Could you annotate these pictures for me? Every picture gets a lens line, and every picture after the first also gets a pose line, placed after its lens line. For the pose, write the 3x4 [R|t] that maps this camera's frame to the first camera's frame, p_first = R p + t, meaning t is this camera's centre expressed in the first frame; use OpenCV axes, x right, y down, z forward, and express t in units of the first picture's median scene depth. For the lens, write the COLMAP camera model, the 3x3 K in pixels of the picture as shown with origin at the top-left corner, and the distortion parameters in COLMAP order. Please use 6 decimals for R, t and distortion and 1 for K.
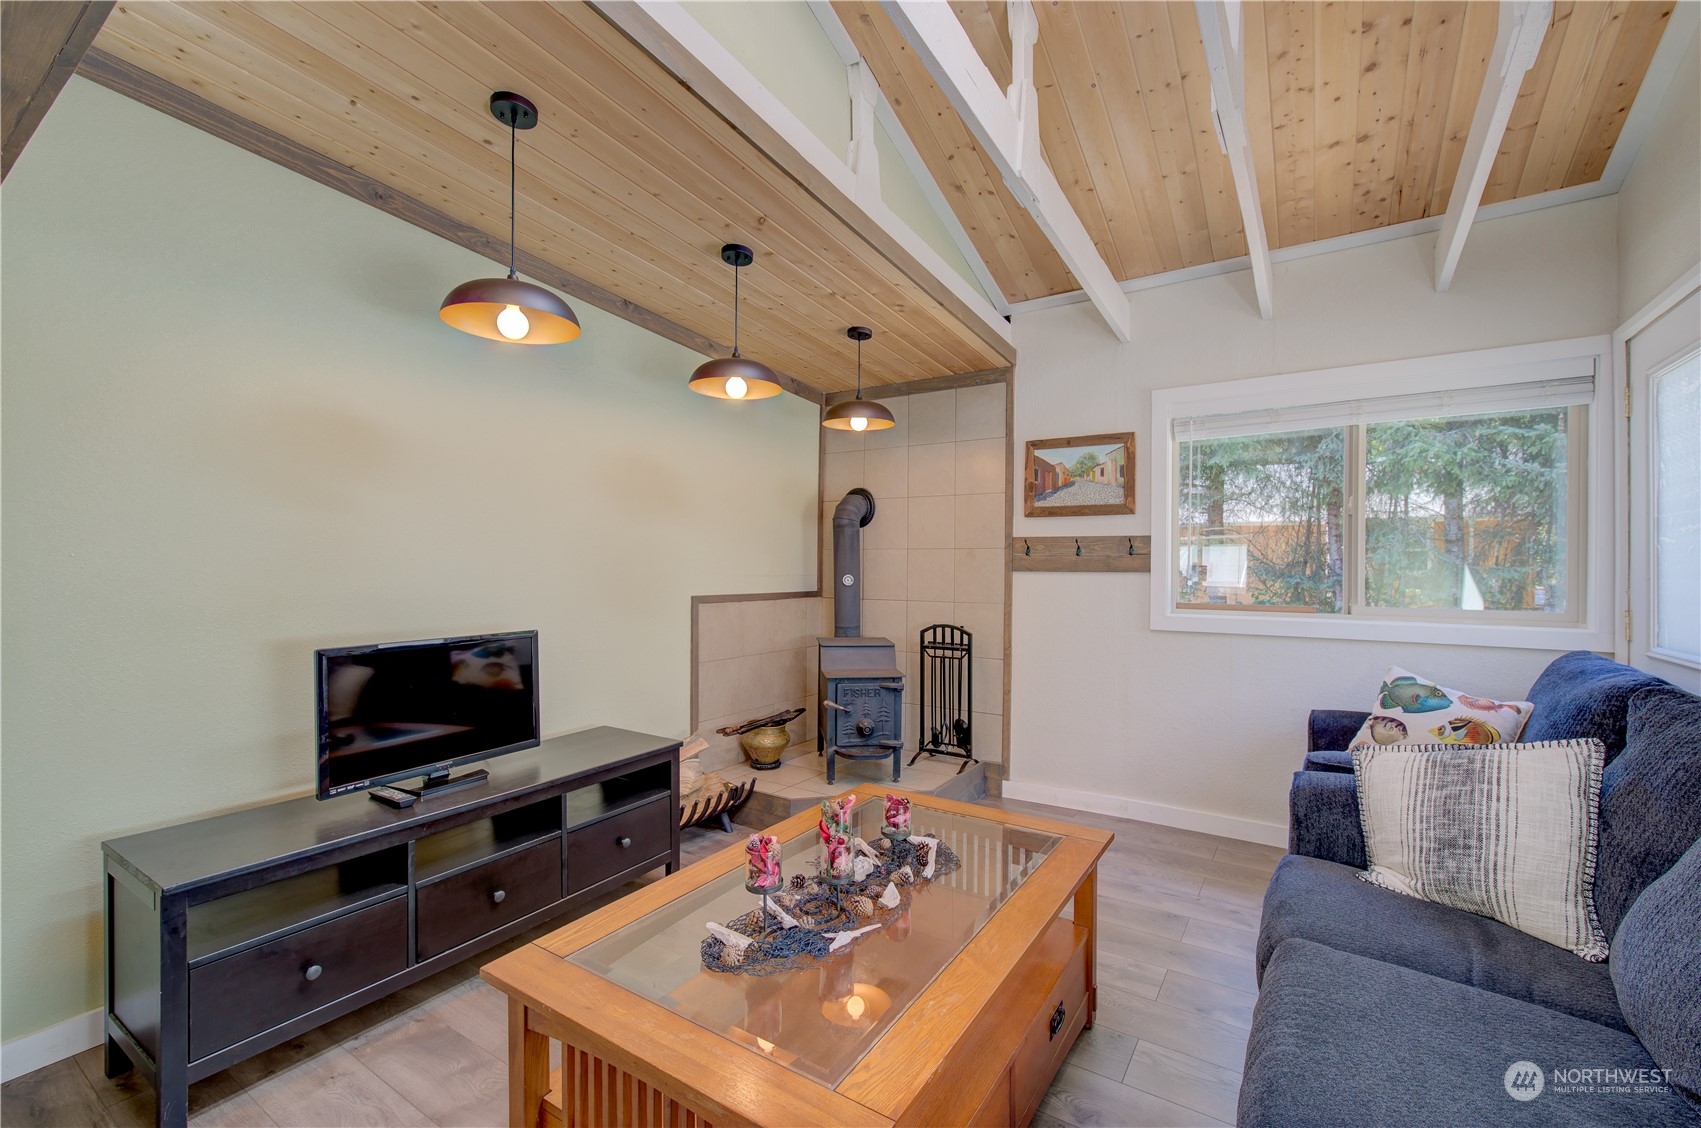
lens RADIAL K [[726.2, 0, 855.1], [0, 726.2, 564.0], [0, 0, 1]] dist [0.001626, 0.000352]
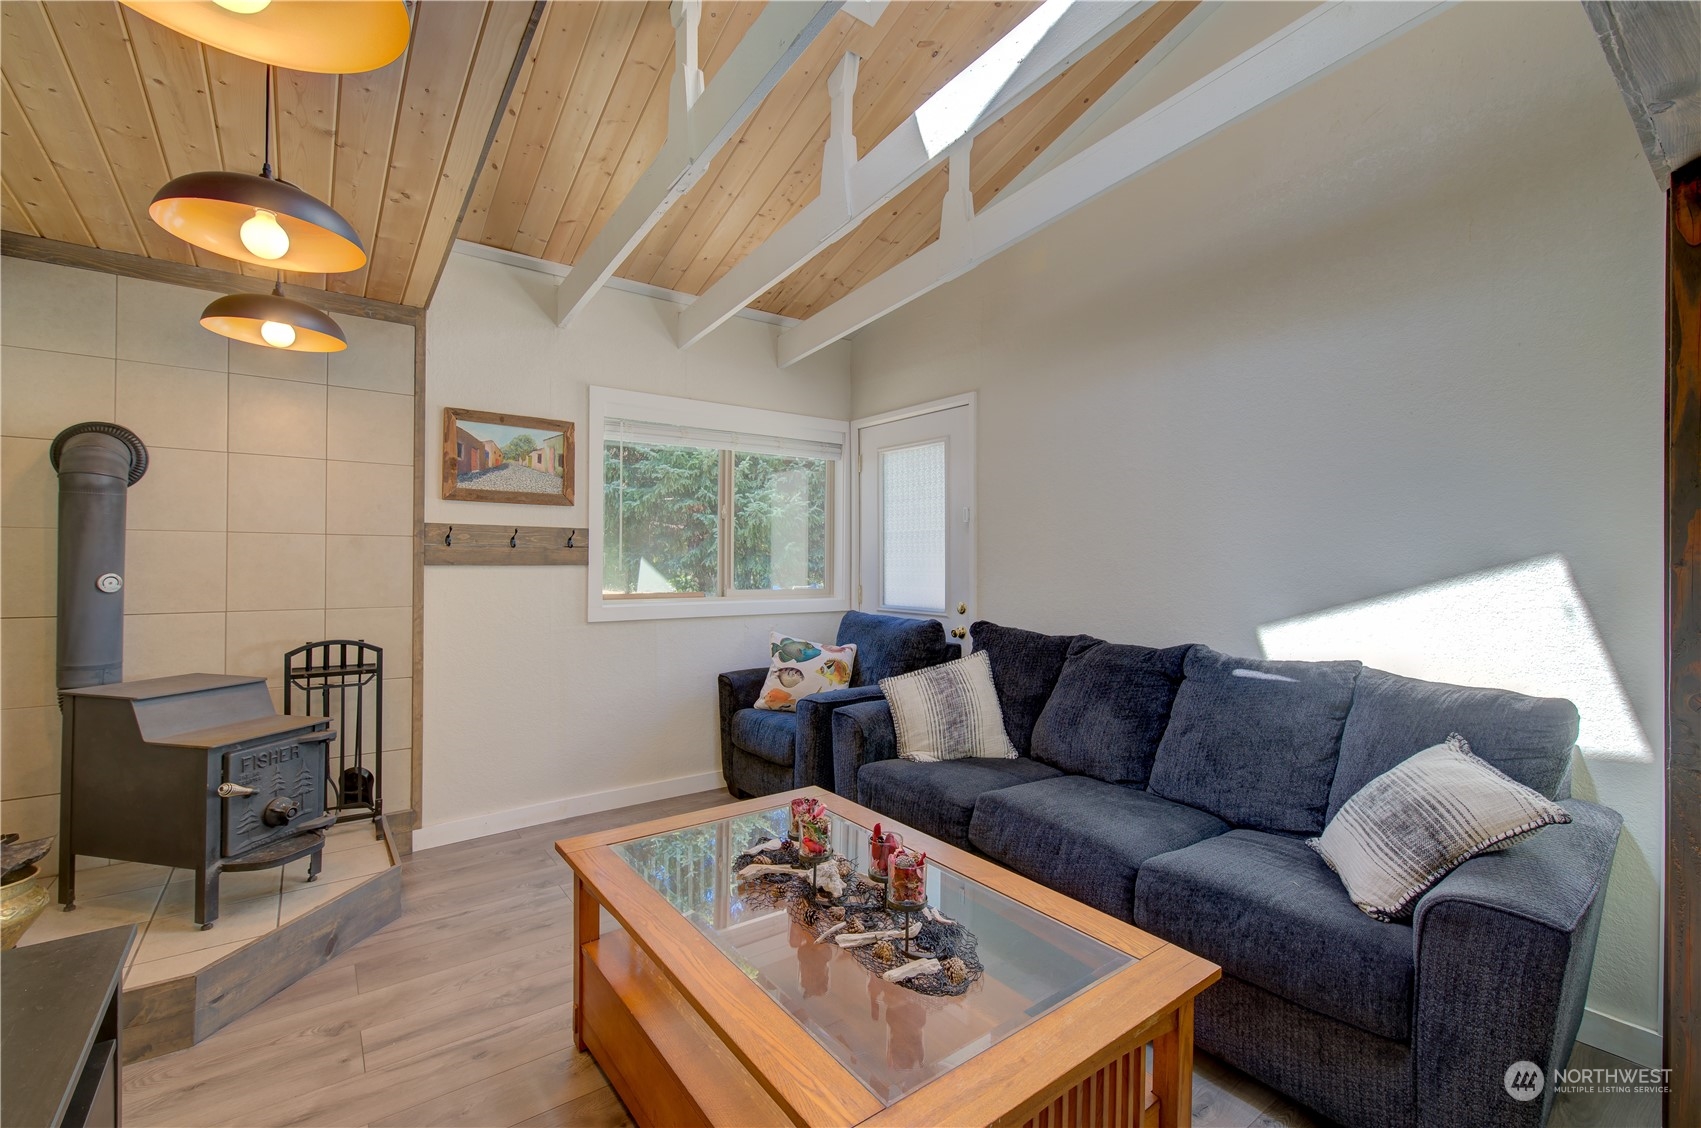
lens RADIAL K [[739.8, 0, 855.5], [0, 739.8, 559.2], [0, 0, 1]] dist [-0.001290, 0.003253]
pose [[0.340352, 0.000955, 0.940298, -0.415926], [-0.004161, 0.999991, 0.000490, 0.000913], [-0.940289, -0.004080, 0.340353, 0.294045]]
